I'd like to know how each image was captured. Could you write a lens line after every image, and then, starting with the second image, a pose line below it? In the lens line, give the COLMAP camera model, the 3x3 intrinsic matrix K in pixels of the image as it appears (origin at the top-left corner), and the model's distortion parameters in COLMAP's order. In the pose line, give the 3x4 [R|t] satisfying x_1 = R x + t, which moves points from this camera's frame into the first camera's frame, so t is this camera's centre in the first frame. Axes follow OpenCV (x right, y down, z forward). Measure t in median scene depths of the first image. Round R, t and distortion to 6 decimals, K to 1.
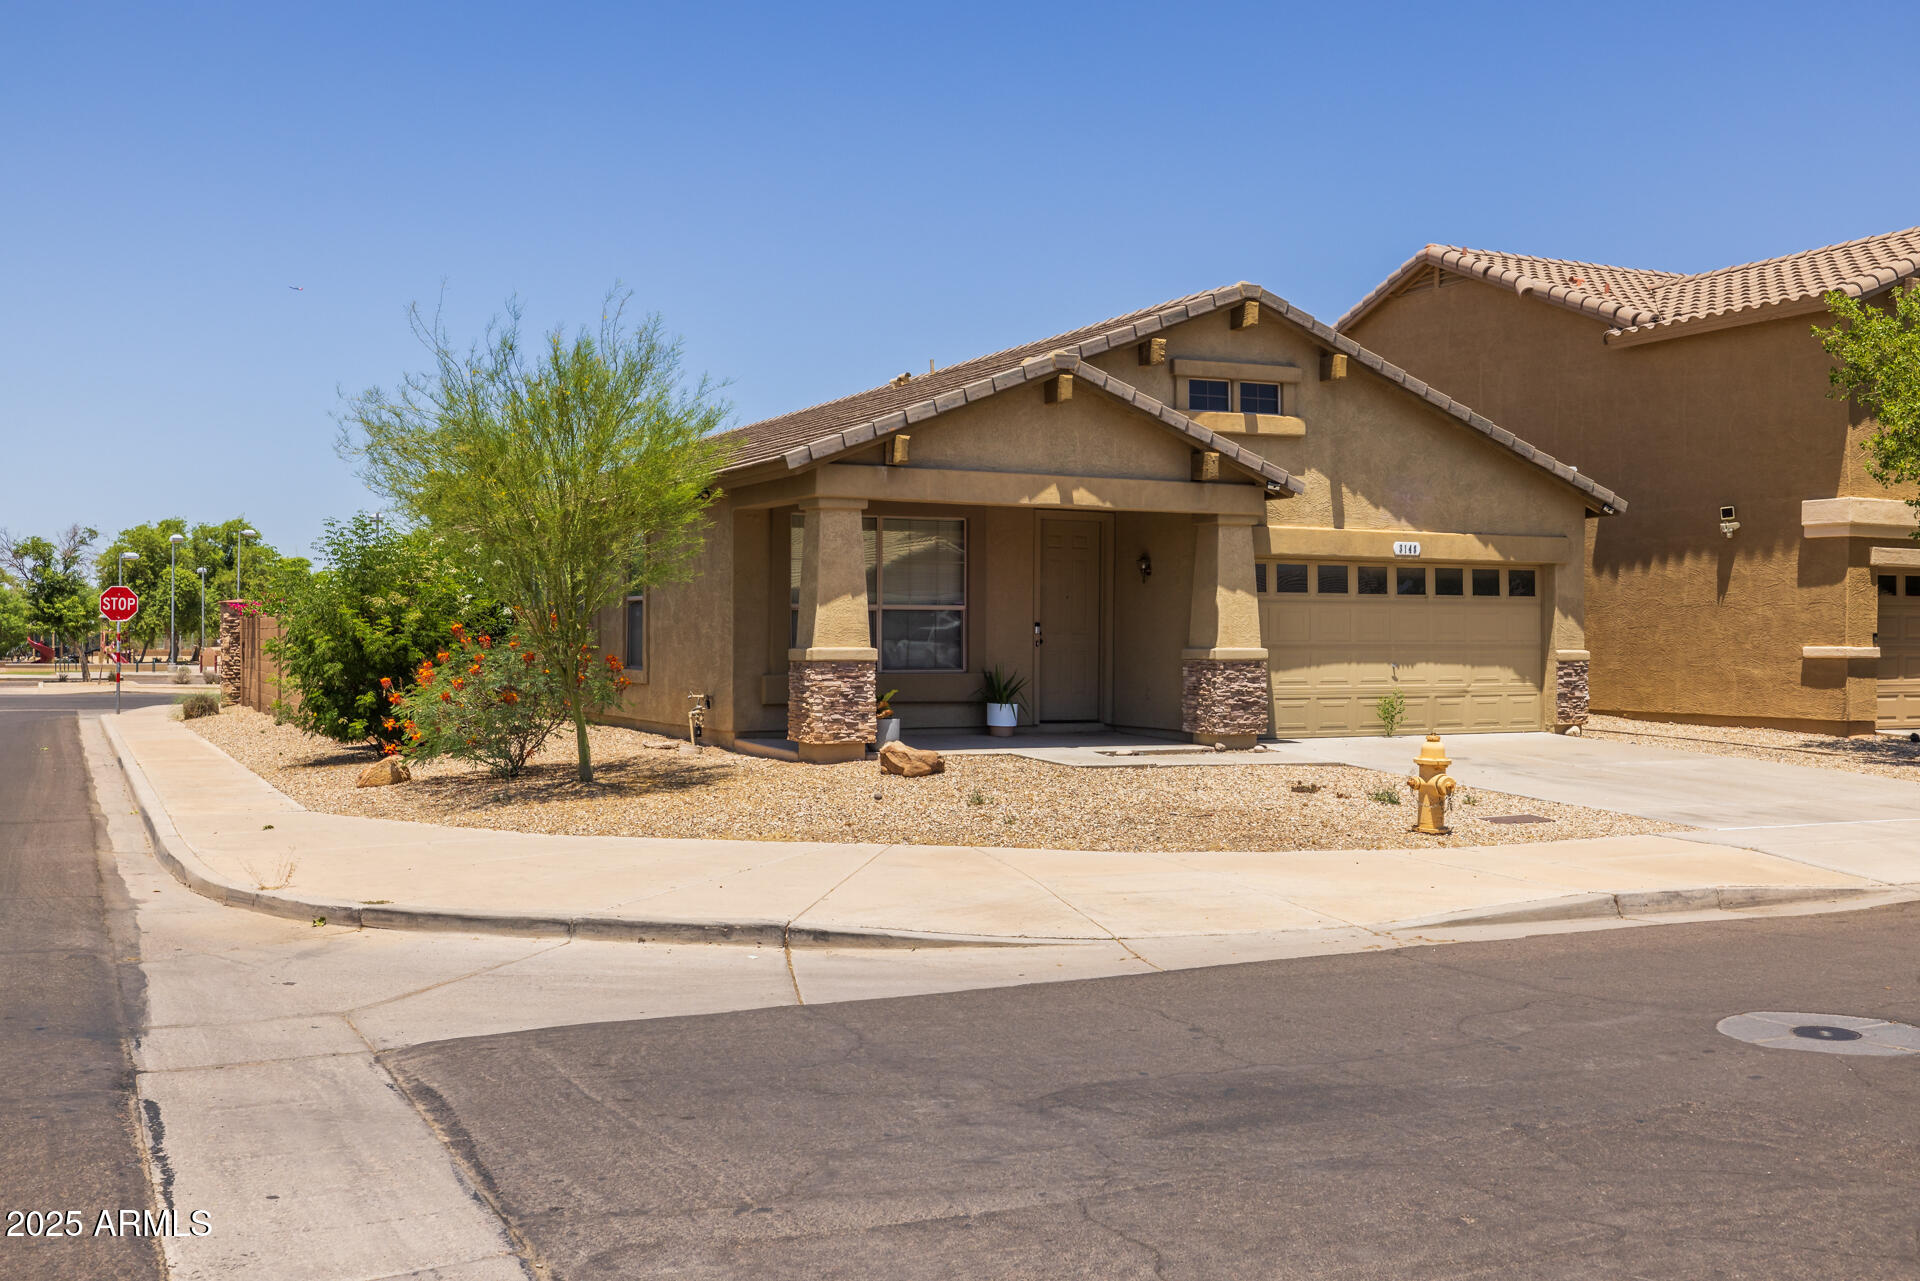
lens RADIAL K [[858.0, 0, 644.8], [0, 858.0, 637.3], [0, 0, 1]] dist [0.000603, 0.000144]
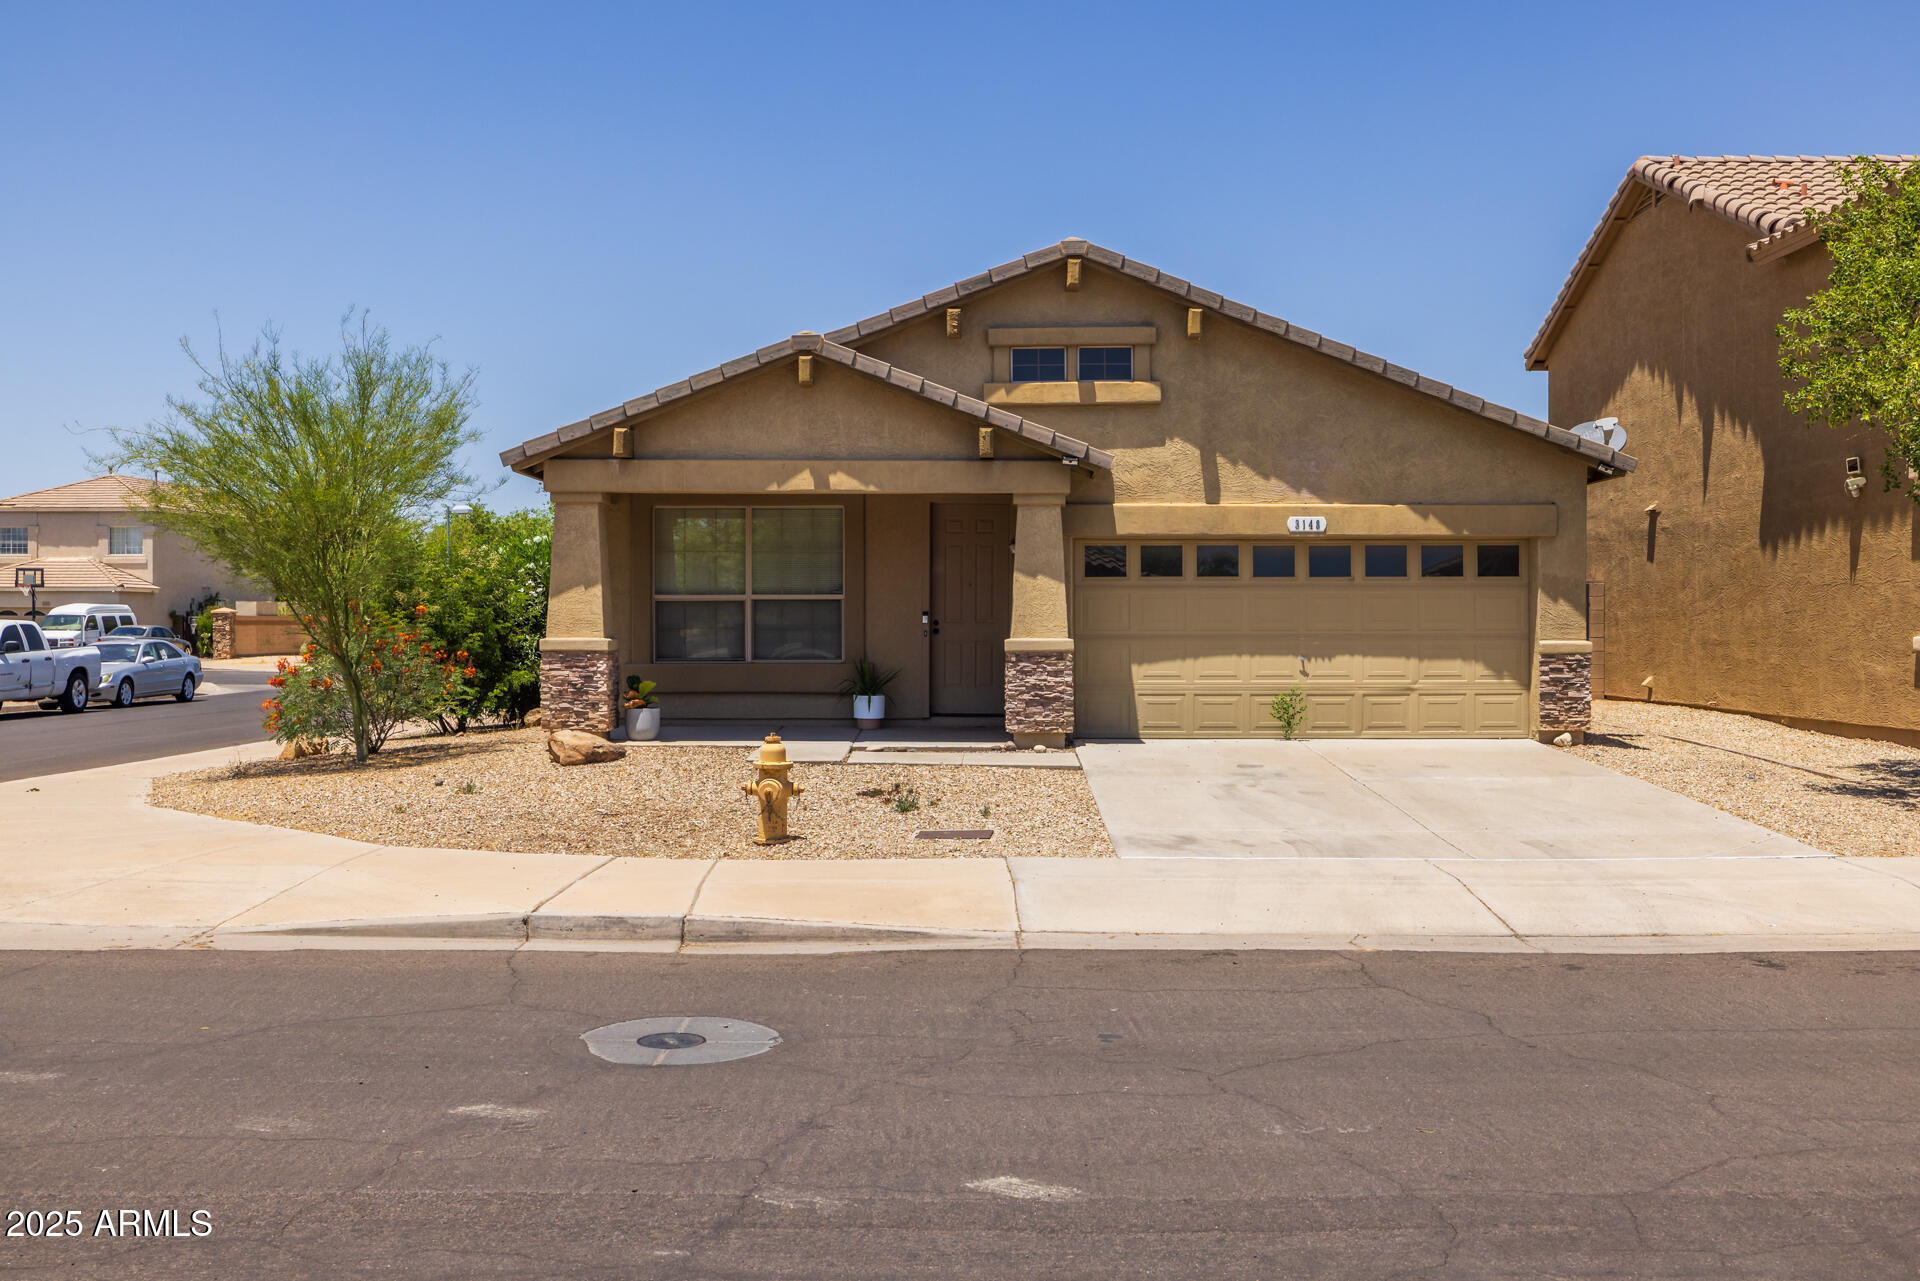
lens RADIAL K [[836.6, 0, 970.6], [0, 836.6, 626.6], [0, 0, 1]] dist [-0.000687, 0.000258]
pose [[0.977535, -0.002268, -0.210762, 0.761410], [0.002740, 0.999994, 0.001947, -0.001963], [0.210756, -0.002481, 0.977536, 0.102536]]
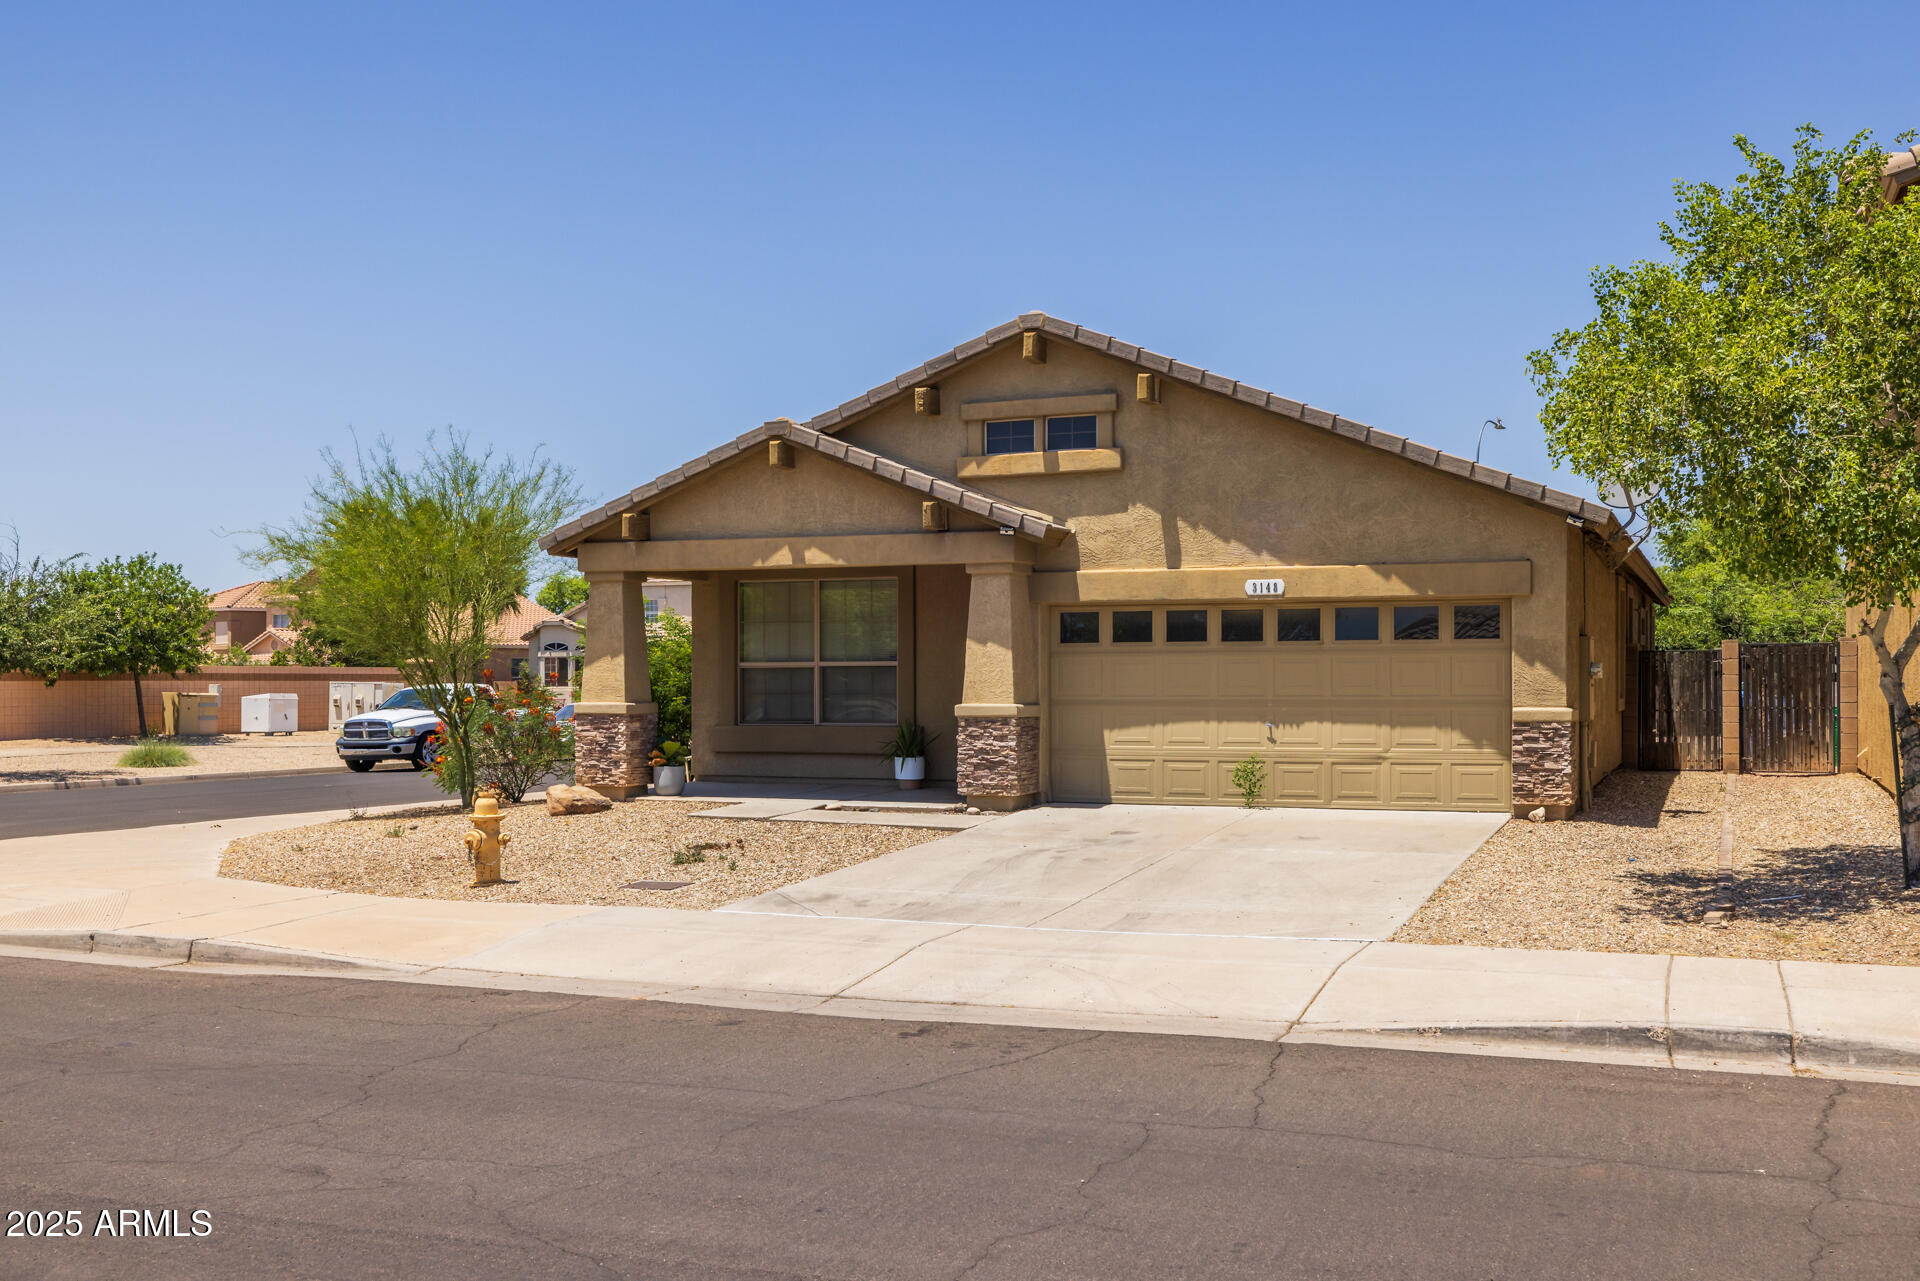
lens RADIAL K [[858.4, 0, 1306.6], [0, 858.4, 688.5], [0, 0, 1]] dist [0.000206, 0.000018]
pose [[0.930286, -0.002441, -0.366826, 1.285126], [0.003475, 0.999992, 0.002159, -0.005044], [0.366817, -0.003283, 0.930287, 0.234006]]
